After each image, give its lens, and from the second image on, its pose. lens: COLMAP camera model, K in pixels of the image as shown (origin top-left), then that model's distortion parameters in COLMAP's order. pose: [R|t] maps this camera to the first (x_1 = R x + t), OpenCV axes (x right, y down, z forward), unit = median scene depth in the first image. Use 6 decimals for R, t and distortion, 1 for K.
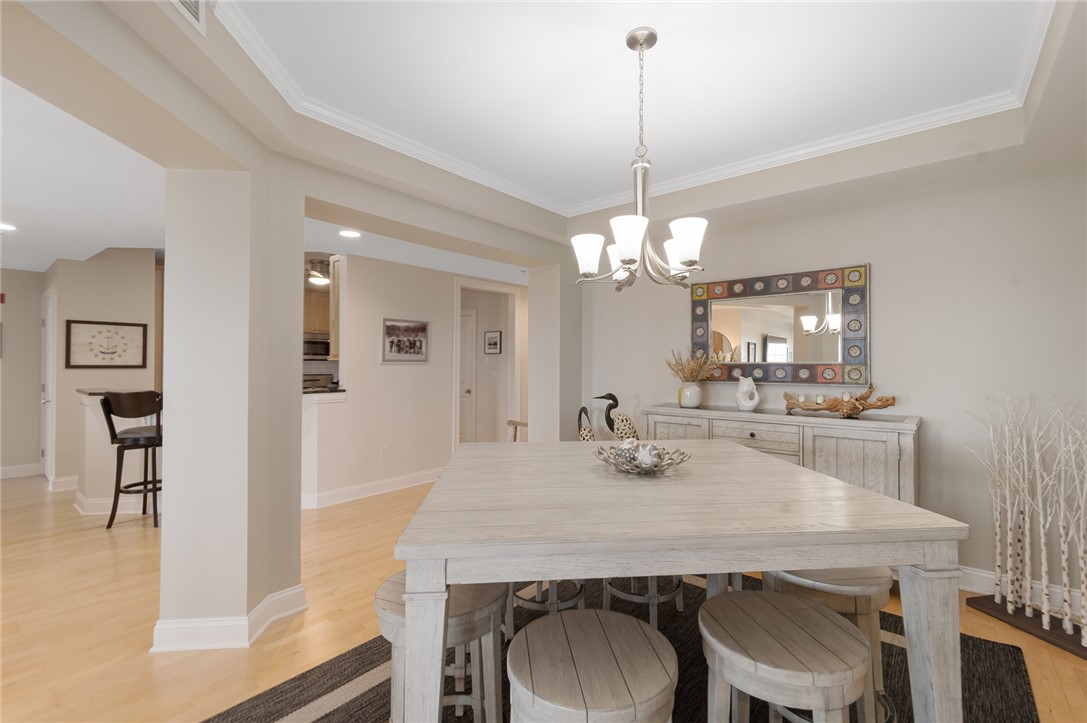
lens RADIAL K [[481.4, 0, 561.6], [0, 481.4, 358.1], [0, 0, 1]] dist [0.002290, 0.000761]
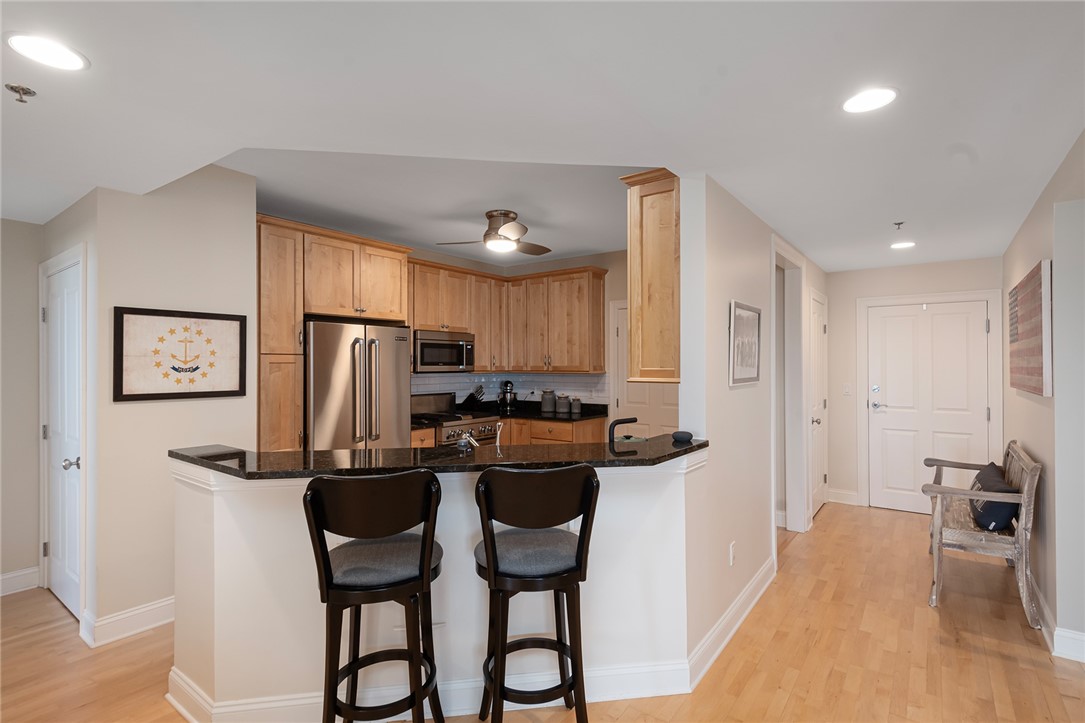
lens RADIAL K [[516.8, 0, 560.7], [0, 516.8, 359.7], [0, 0, 1]] dist [0.004065, 0.000469]
pose [[0.998705, -0.007554, 0.050306, -0.734703], [0.007432, 0.999969, 0.002621, -0.026966], [-0.050324, -0.002244, 0.998730, 0.539099]]
